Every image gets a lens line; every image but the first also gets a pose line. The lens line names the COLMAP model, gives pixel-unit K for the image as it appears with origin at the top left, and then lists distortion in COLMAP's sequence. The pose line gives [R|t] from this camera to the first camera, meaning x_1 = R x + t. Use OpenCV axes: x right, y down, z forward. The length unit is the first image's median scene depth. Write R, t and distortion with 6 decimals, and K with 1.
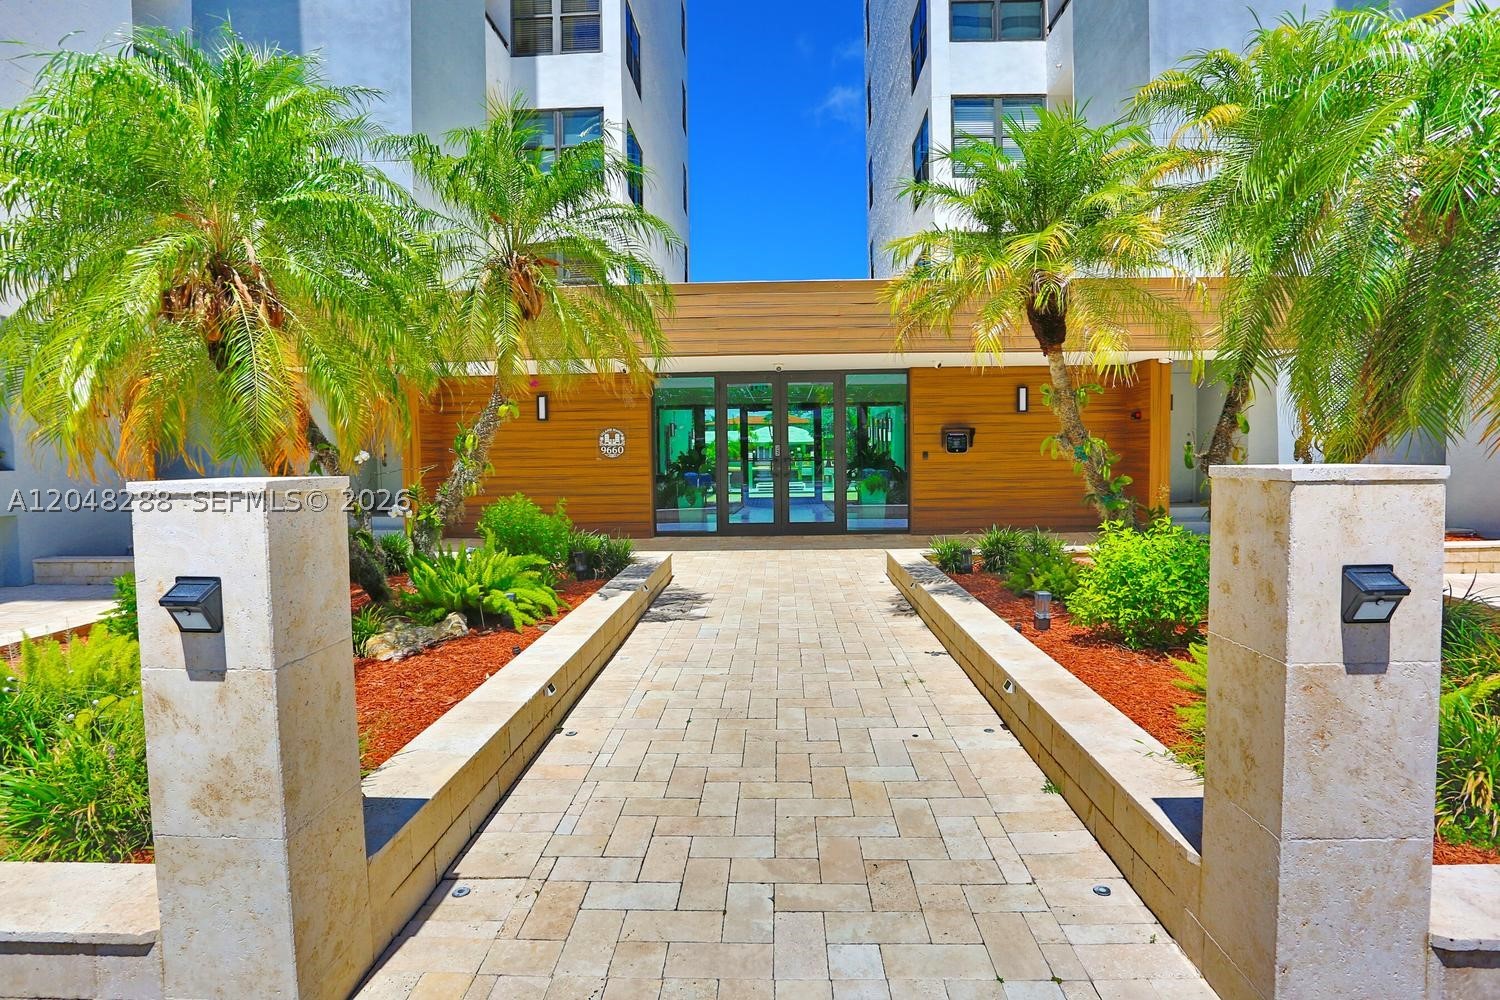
lens RADIAL K [[725.6, 0, 750.0], [0, 725.6, 500.0], [0, 0, 1]] dist [-0.046286, 0.000697]
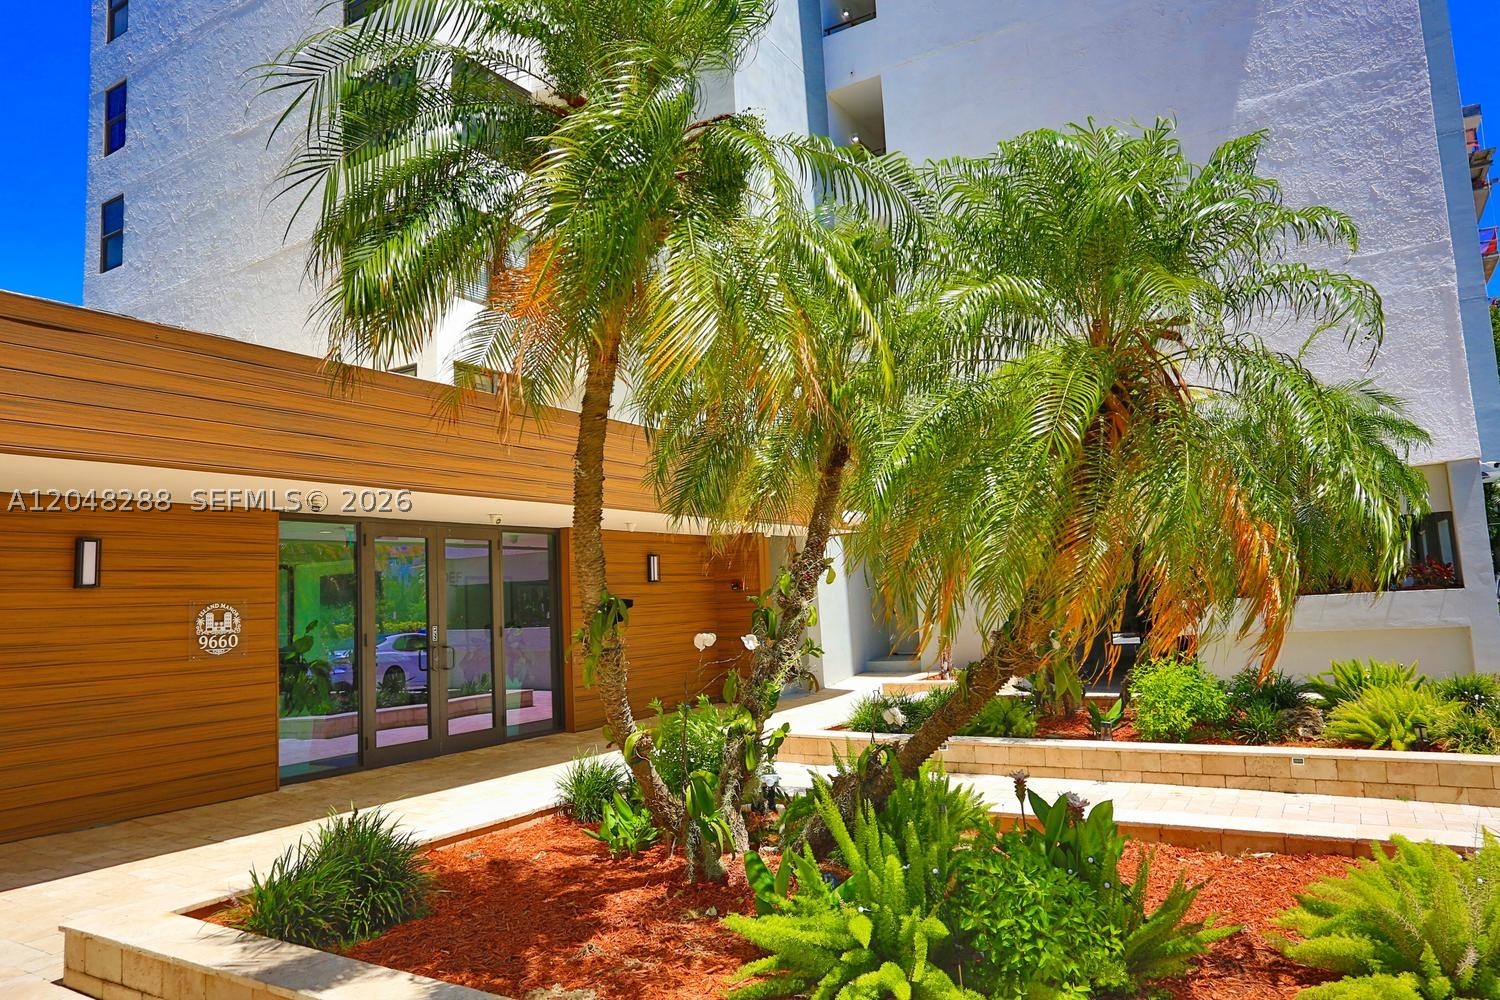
lens RADIAL K [[986.9, 0, 750.0], [0, 986.9, 500.0], [0, 0, 1]] dist [-0.003410, -0.001438]
pose [[0.500072, 0.083228, 0.861975, -0.650784], [0.093592, 0.984347, -0.149340, -0.024175], [-0.860912, 0.155355, 0.484454, 0.257117]]
